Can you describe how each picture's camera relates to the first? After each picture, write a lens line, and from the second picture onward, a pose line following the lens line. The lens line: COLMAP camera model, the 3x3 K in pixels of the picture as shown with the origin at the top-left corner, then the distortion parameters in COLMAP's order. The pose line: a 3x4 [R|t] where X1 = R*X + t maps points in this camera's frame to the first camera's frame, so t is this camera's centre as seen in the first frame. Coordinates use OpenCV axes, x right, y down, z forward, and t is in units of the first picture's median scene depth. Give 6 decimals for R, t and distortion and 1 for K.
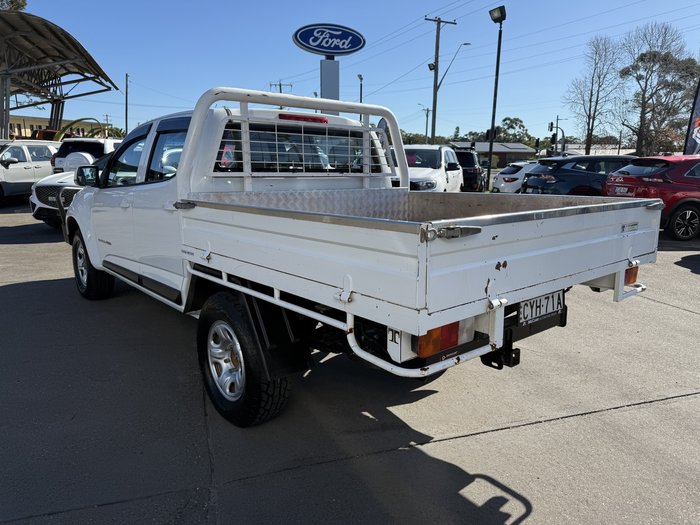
lens RADIAL K [[506.5, 0, 356.9], [0, 506.5, 264.4], [0, 0, 1]] dist [-0.003696, -0.004029]
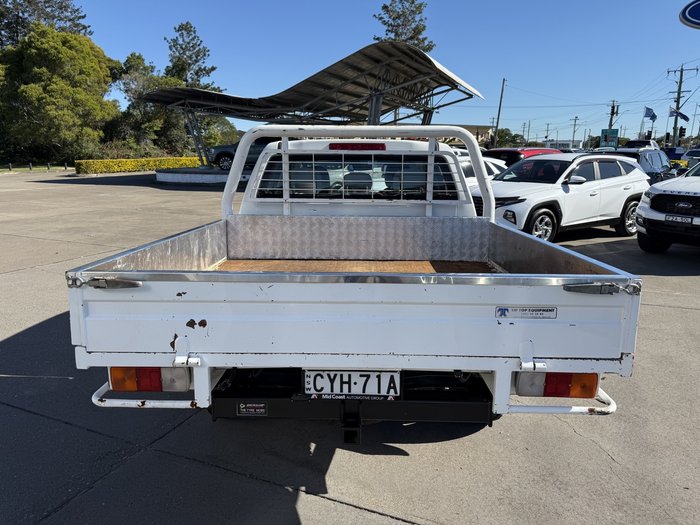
lens RADIAL K [[500.8, 0, 350.0], [0, 500.8, 262.5], [0, 0, 1]] dist [0.049612, -0.059942]
pose [[0.745747, 0.126953, -0.654022, 0.642289], [-0.126835, 0.990776, 0.047697, -0.113147], [0.654045, 0.047383, 0.754970, 0.261561]]
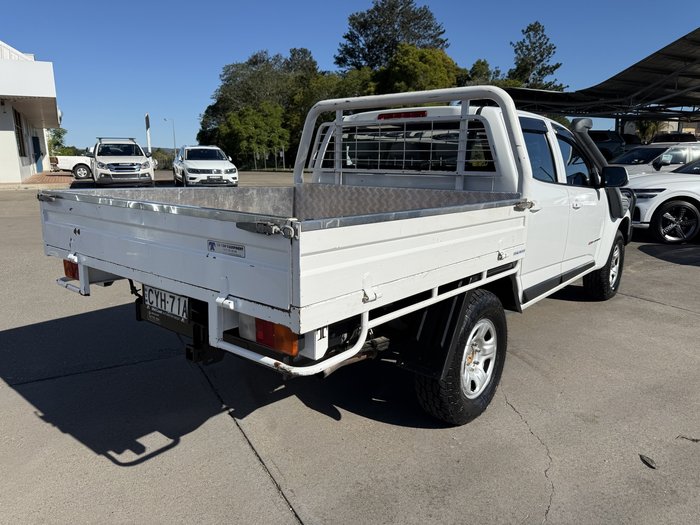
lens RADIAL K [[503.5, 0, 349.0], [0, 503.5, 269.4], [0, 0, 1]] dist [-0.001657, -0.006433]
pose [[0.176545, 0.197416, -0.964292, 0.991040], [-0.194878, 0.967297, 0.162352, -0.150737], [0.964808, 0.159257, 0.209243, 0.822279]]
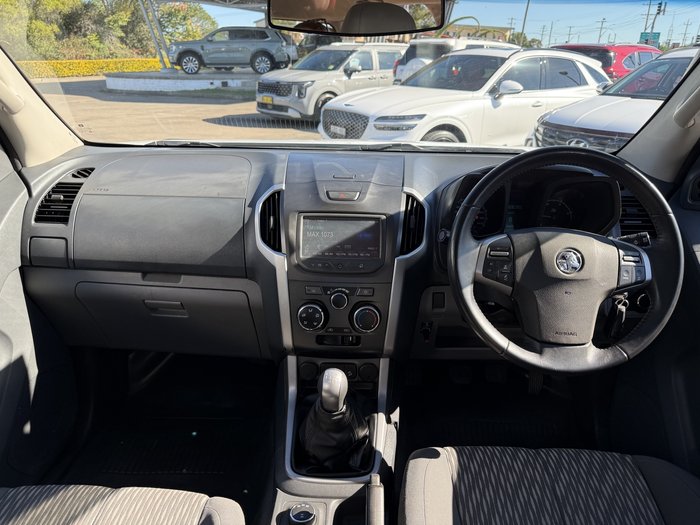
lens RADIAL K [[506.5, 0, 356.9], [0, 506.5, 264.4], [0, 0, 1]] dist [-0.003696, -0.004029]
pose [[0.750683, 0.242812, -0.614425, -0.325247], [-0.136354, 0.966932, 0.215525, -0.298702], [0.646438, -0.078011, 0.758967, 1.380929]]
